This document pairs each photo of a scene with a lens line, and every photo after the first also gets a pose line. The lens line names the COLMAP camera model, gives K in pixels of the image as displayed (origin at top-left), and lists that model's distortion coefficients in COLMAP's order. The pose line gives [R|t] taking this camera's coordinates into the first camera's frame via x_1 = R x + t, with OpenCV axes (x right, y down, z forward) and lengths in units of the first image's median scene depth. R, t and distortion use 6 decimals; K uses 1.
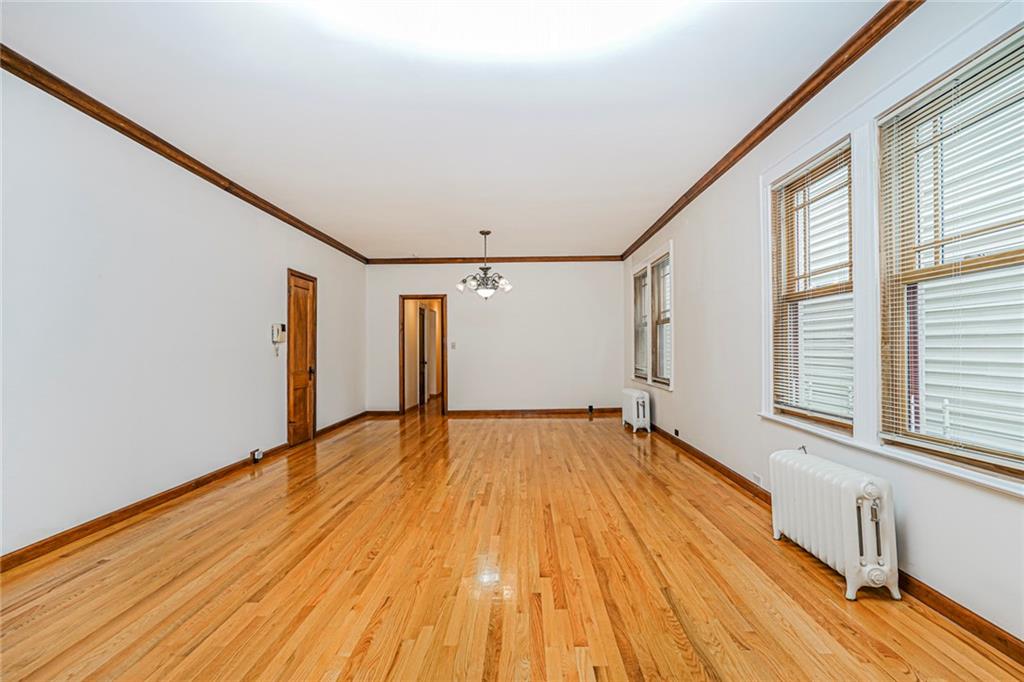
lens RADIAL K [[445.6, 0, 506.8], [0, 445.6, 348.3], [0, 0, 1]] dist [-0.000727, 0.001996]
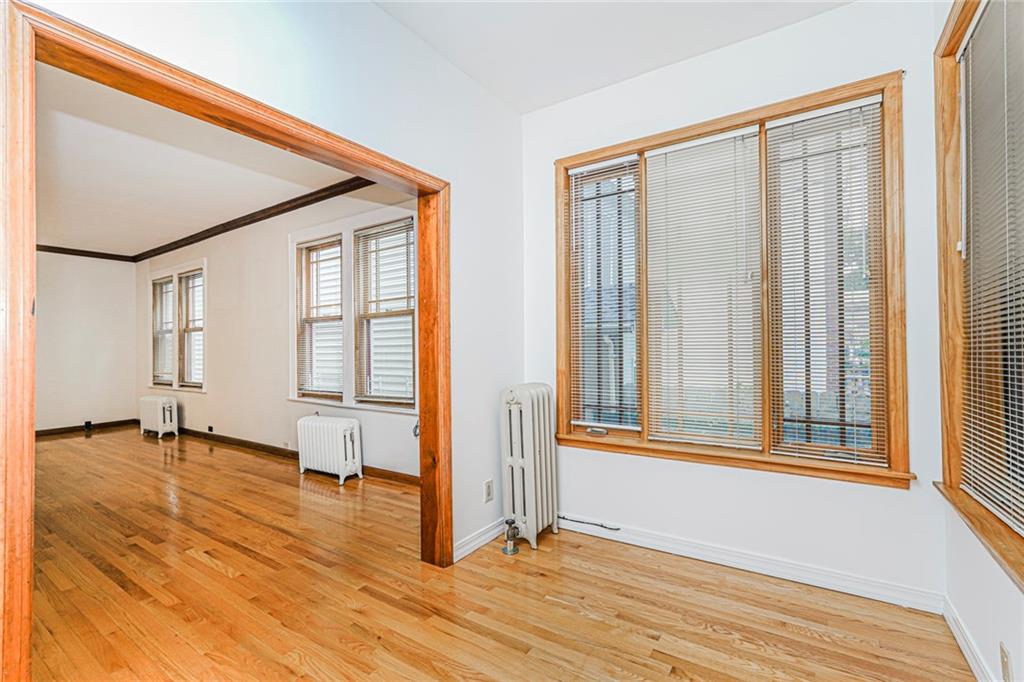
lens RADIAL K [[445.6, 0, 514.6], [0, 445.6, 342.2], [0, 0, 1]] dist [-0.000727, 0.001996]
pose [[0.516961, 0.018082, 0.855818, -0.314526], [0.008932, 0.999608, -0.026516, 0.009873], [-0.855962, 0.021352, 0.516597, -0.407726]]
